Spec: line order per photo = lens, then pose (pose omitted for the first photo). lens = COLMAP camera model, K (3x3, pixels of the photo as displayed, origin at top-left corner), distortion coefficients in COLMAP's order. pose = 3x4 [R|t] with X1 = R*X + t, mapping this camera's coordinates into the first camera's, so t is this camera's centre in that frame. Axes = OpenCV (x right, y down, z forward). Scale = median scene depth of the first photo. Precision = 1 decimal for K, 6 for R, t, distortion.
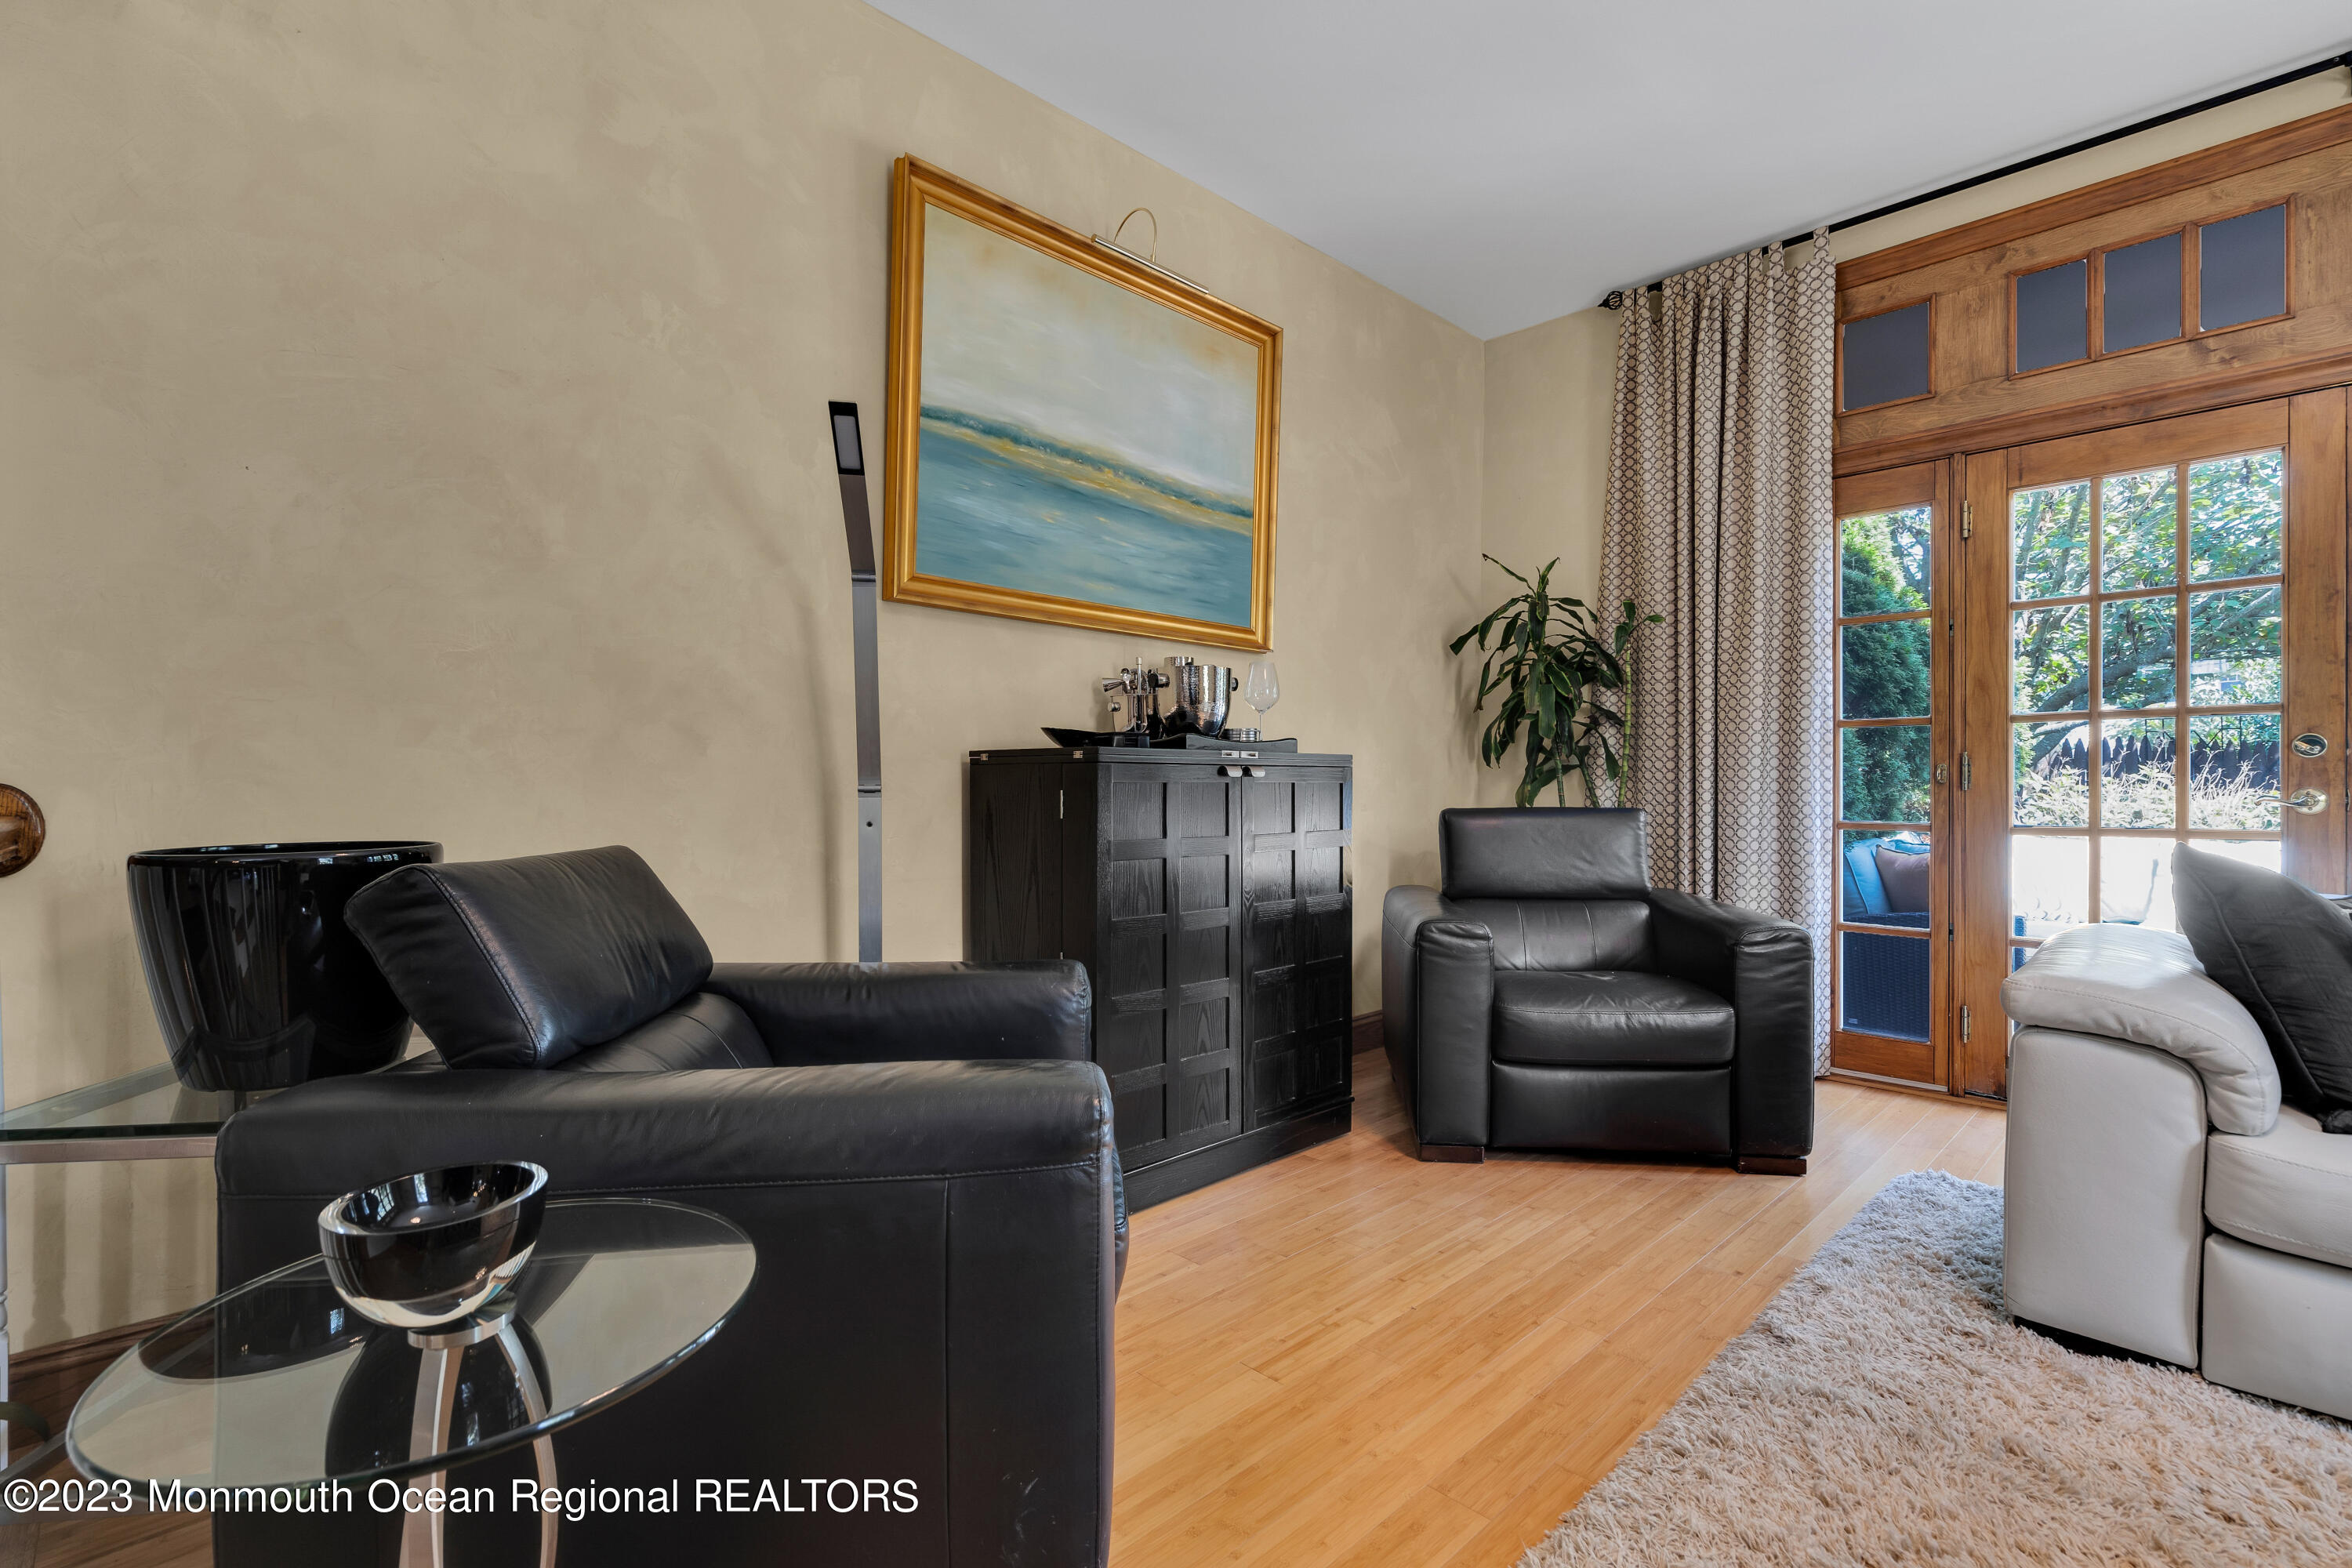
lens RADIAL K [[1067.4, 0, 1174.8], [0, 1067.4, 786.1], [0, 0, 1]] dist [0.000129, 0.000030]
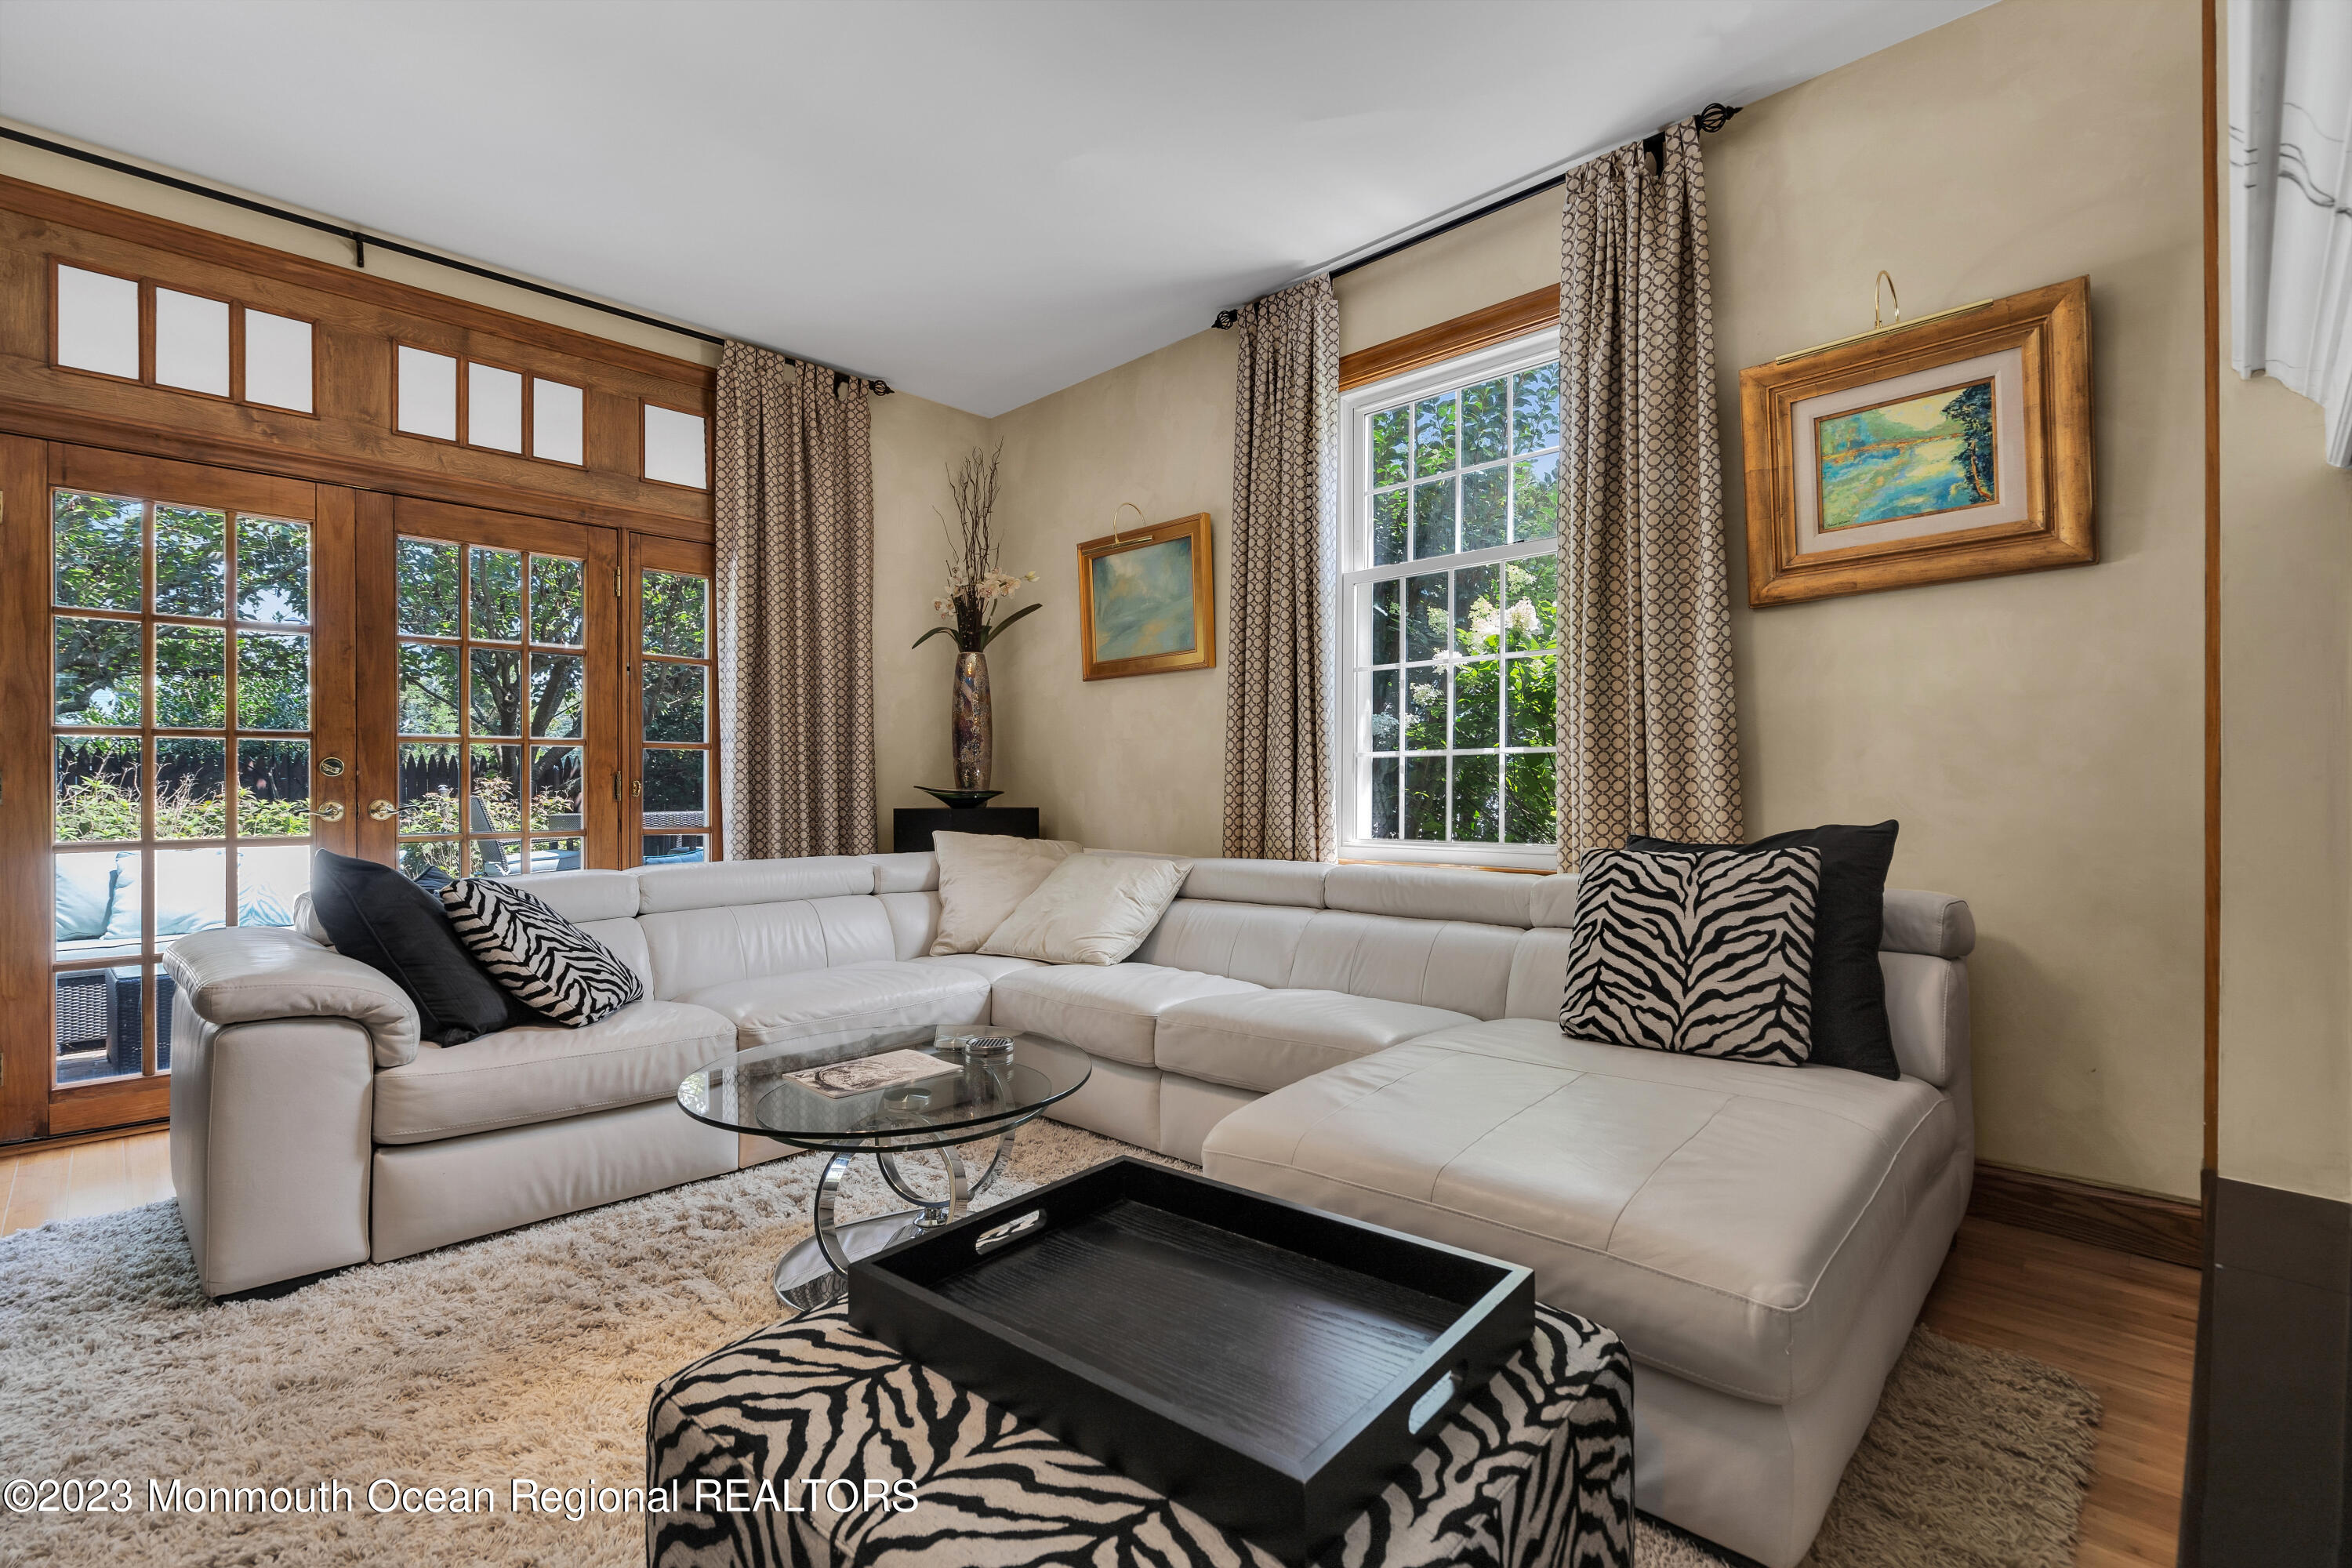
lens RADIAL K [[1067.4, 0, 1180.1], [0, 1067.4, 789.5], [0, 0, 1]] dist [0.000129, 0.000030]
pose [[-0.019982, -0.001013, 0.999800, -0.318056], [0.005635, 0.999983, 0.001126, -0.011245], [-0.999784, 0.005656, -0.019976, 0.049173]]
